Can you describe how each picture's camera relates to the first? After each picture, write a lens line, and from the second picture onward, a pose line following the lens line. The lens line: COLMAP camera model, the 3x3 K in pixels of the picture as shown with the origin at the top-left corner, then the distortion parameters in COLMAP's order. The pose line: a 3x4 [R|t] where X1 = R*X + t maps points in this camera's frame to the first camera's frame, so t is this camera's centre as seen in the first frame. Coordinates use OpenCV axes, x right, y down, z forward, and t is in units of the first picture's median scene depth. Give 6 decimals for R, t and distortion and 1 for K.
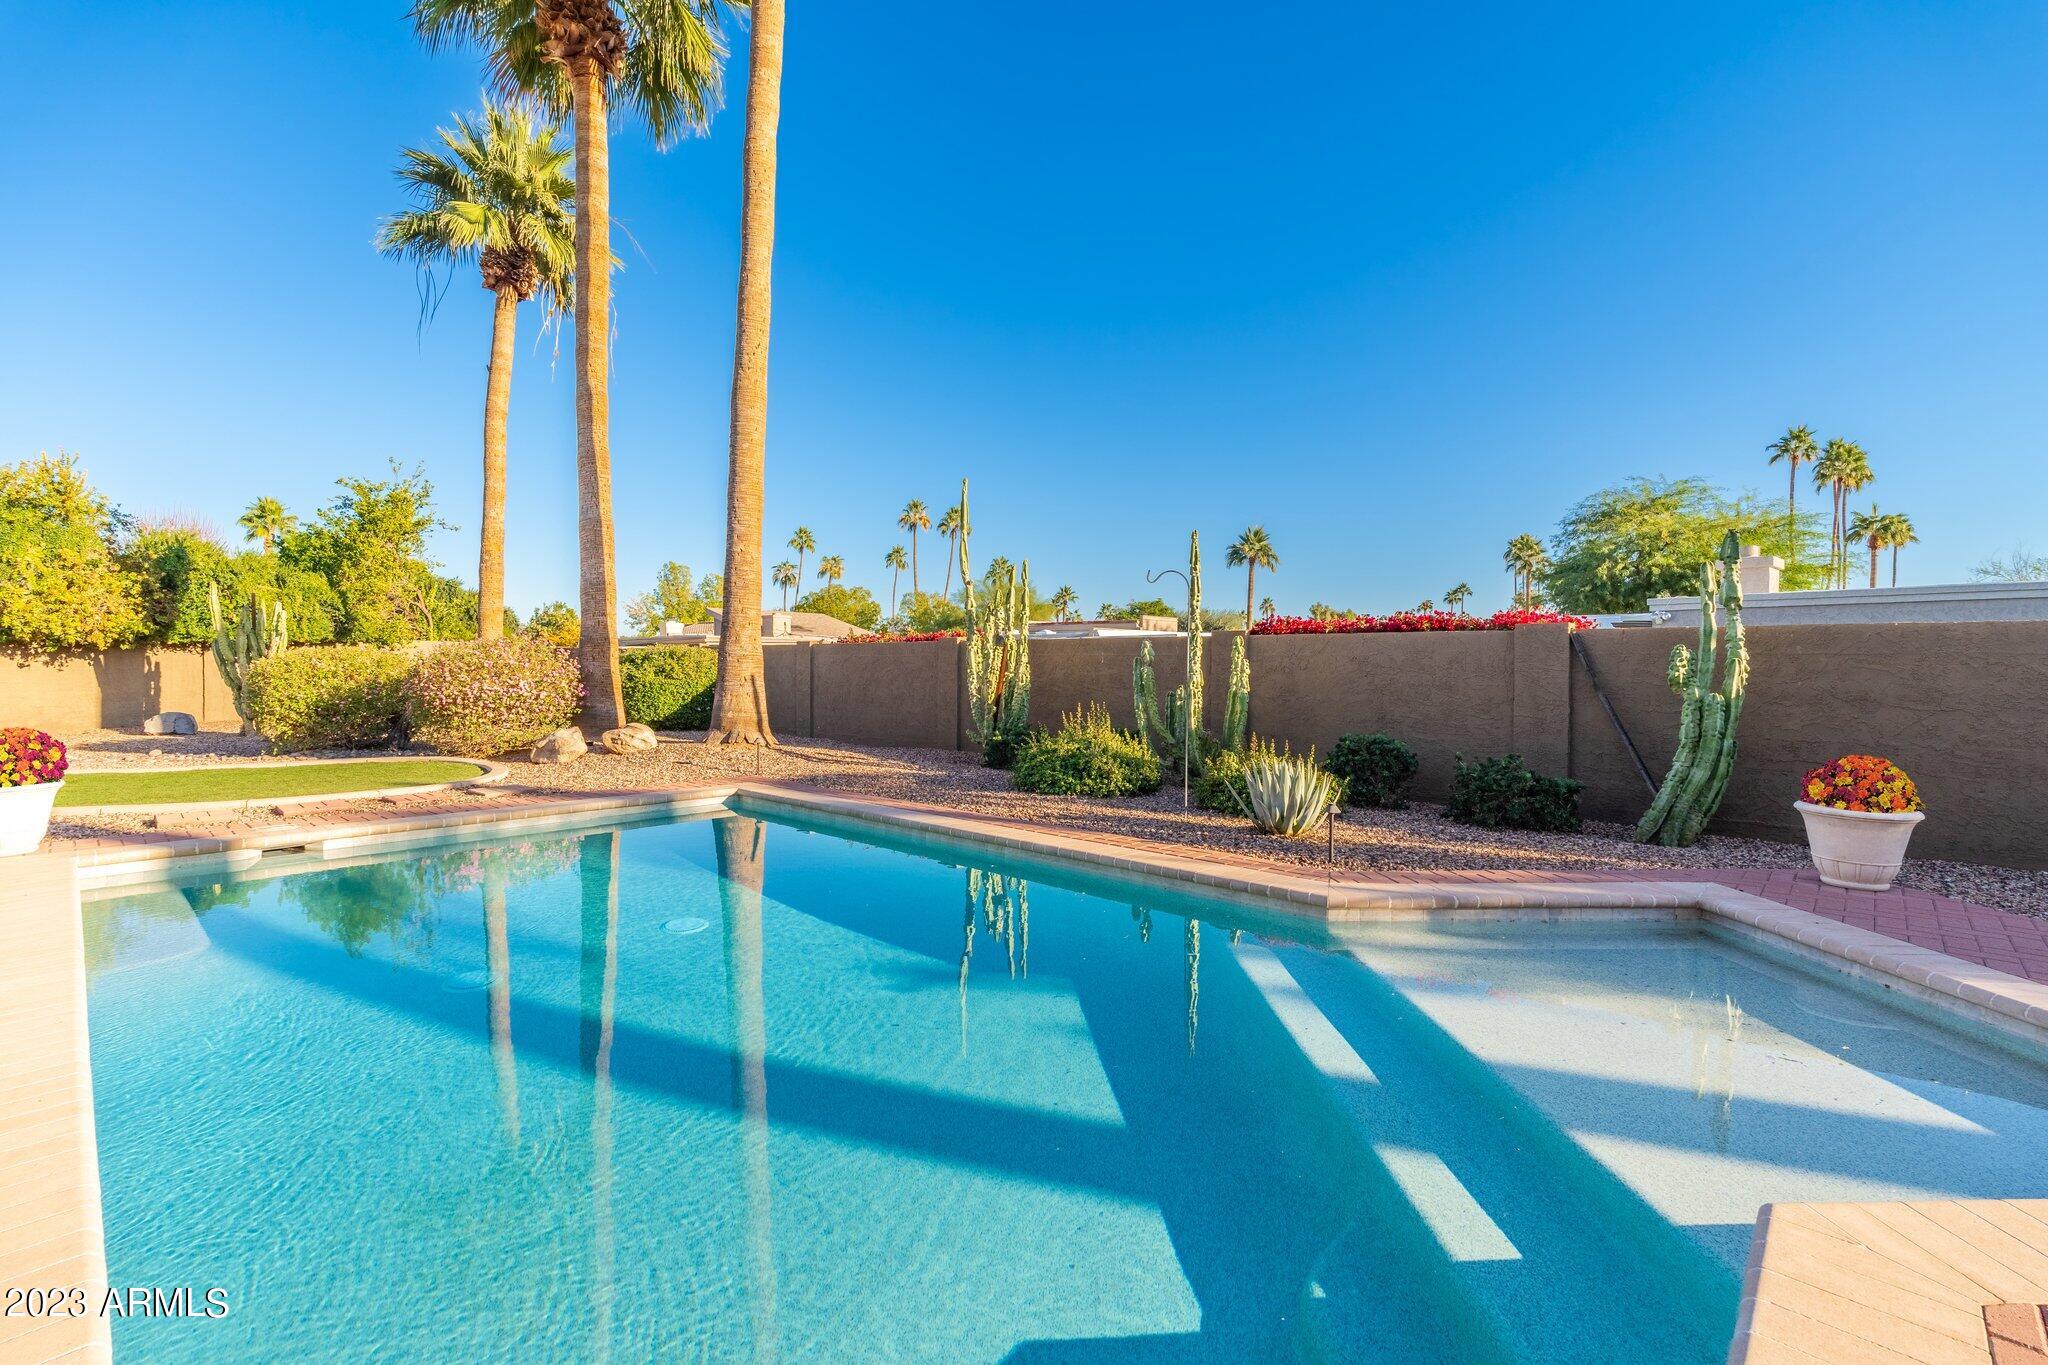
lens RADIAL K [[913.1, 0, 1021.3], [0, 913.1, 677.0], [0, 0, 1]] dist [0.002629, 0.000094]
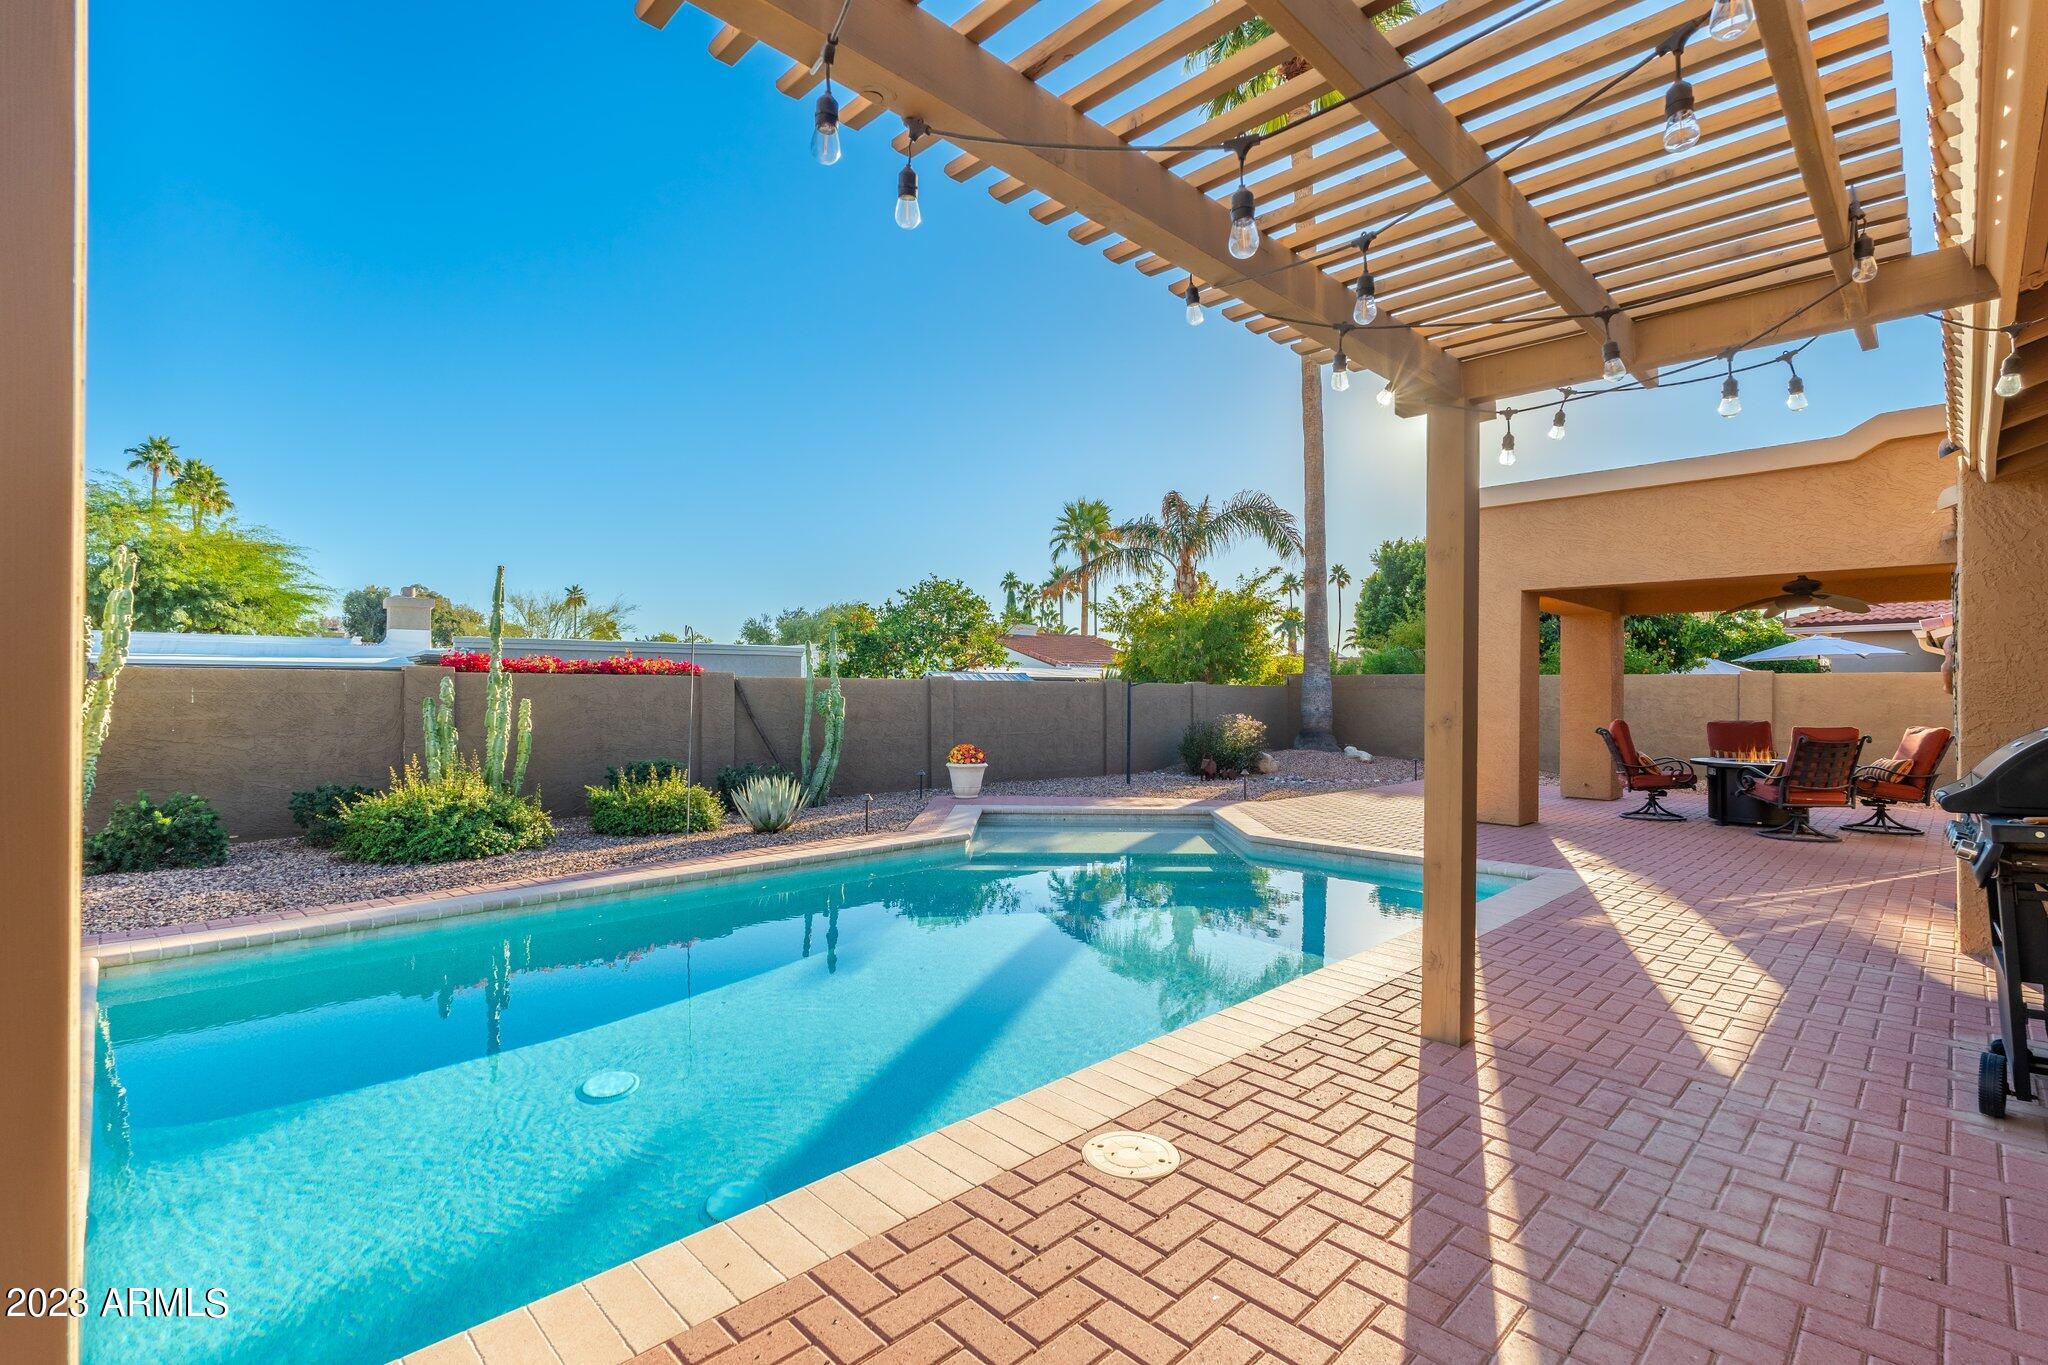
lens RADIAL K [[931.7, 0, 1021.6], [0, 931.7, 685.7], [0, 0, 1]] dist [-0.000138, -0.000009]
pose [[0.038632, -0.001907, 0.999252, -0.895589], [0.008228, 0.999965, 0.001590, -0.037147], [-0.999220, 0.008161, 0.038647, 0.458793]]
